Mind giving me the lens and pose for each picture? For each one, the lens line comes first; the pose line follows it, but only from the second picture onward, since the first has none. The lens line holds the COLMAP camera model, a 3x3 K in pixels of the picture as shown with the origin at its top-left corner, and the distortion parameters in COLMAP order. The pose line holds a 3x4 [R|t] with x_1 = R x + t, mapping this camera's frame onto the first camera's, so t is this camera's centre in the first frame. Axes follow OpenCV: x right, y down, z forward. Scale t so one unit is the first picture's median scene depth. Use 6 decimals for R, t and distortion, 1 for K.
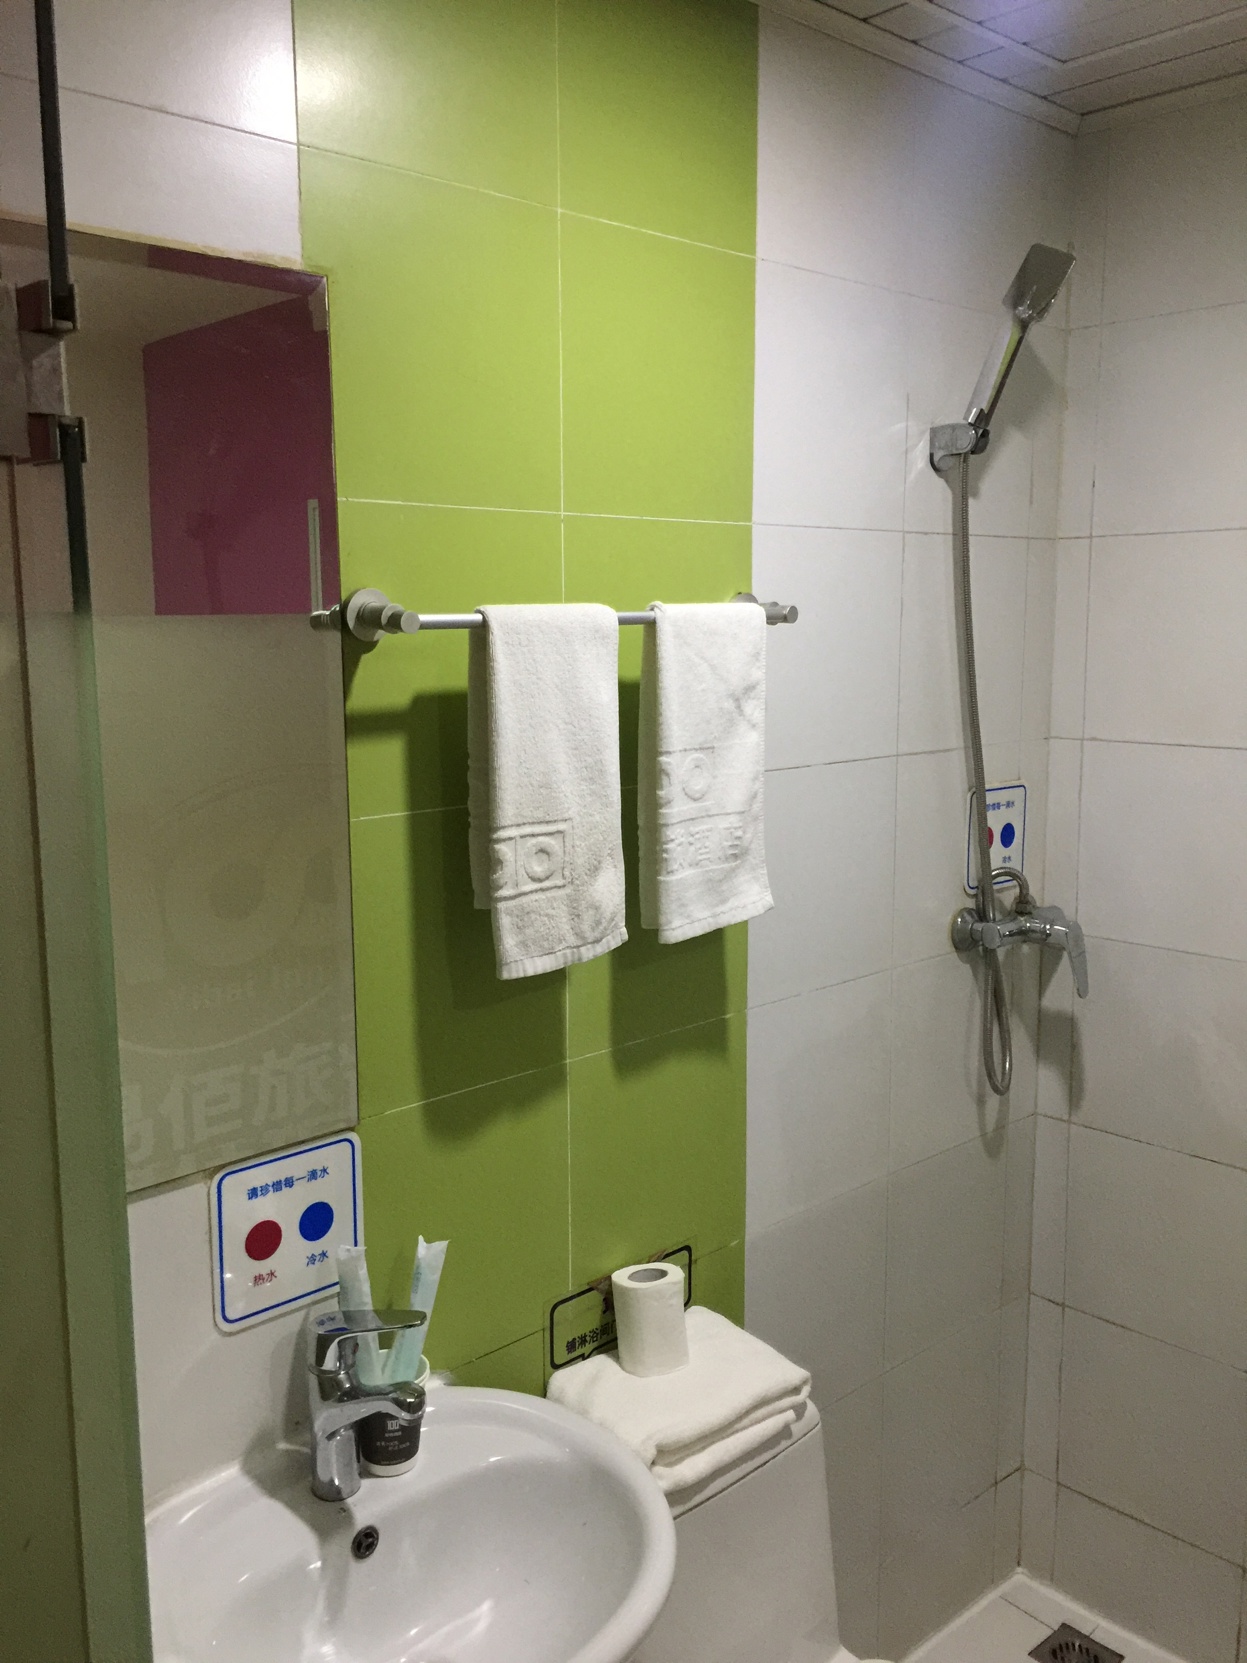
lens RADIAL K [[1426.2, 0, 623.5], [0, 1426.2, 831.5], [0, 0, 1]] dist [0.080018, -0.111422]
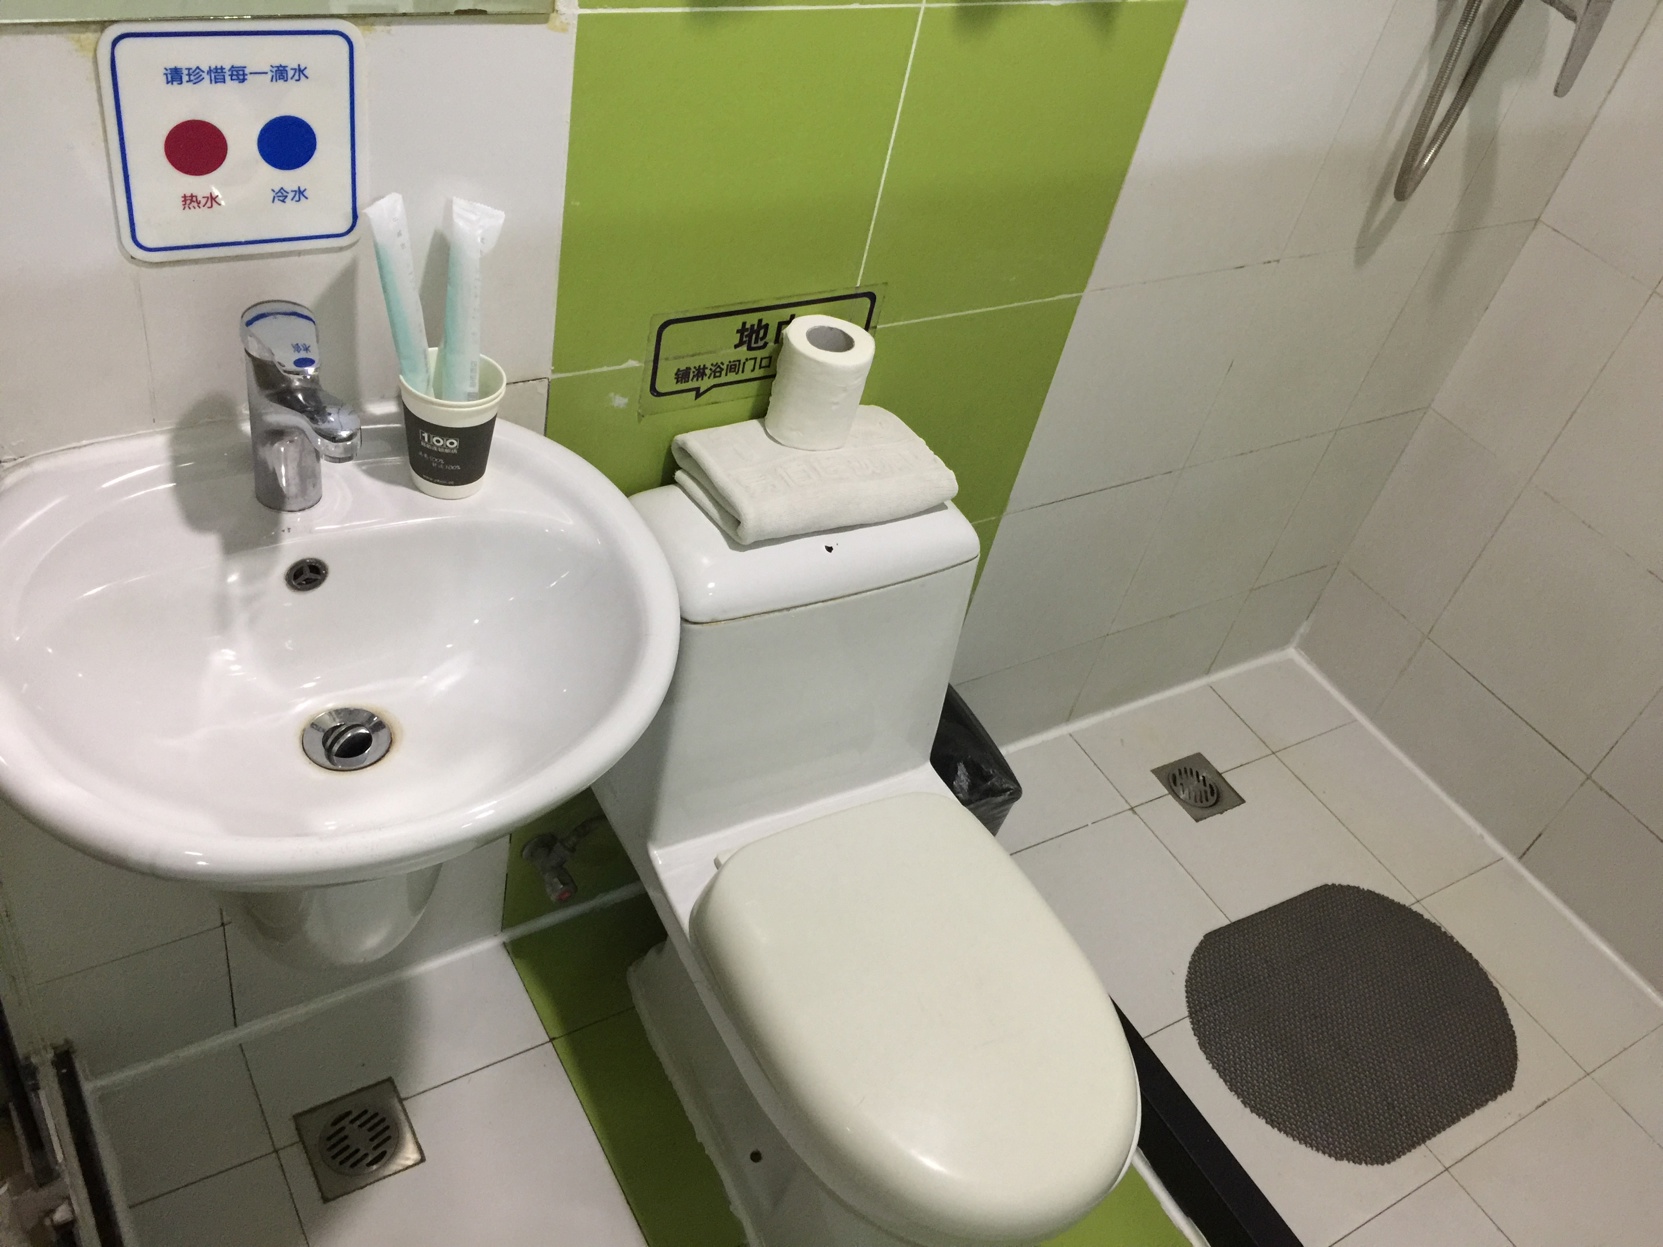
lens RADIAL K [[1426.2, 0, 831.5], [0, 1426.2, 623.5], [0, 0, 1]] dist [0.080018, -0.111422]
pose [[0.960838, 0.276376, -0.020150, 0.116124], [-0.224447, 0.818824, 0.528347, 0.036226], [0.162522, -0.503134, 0.848789, 0.345872]]
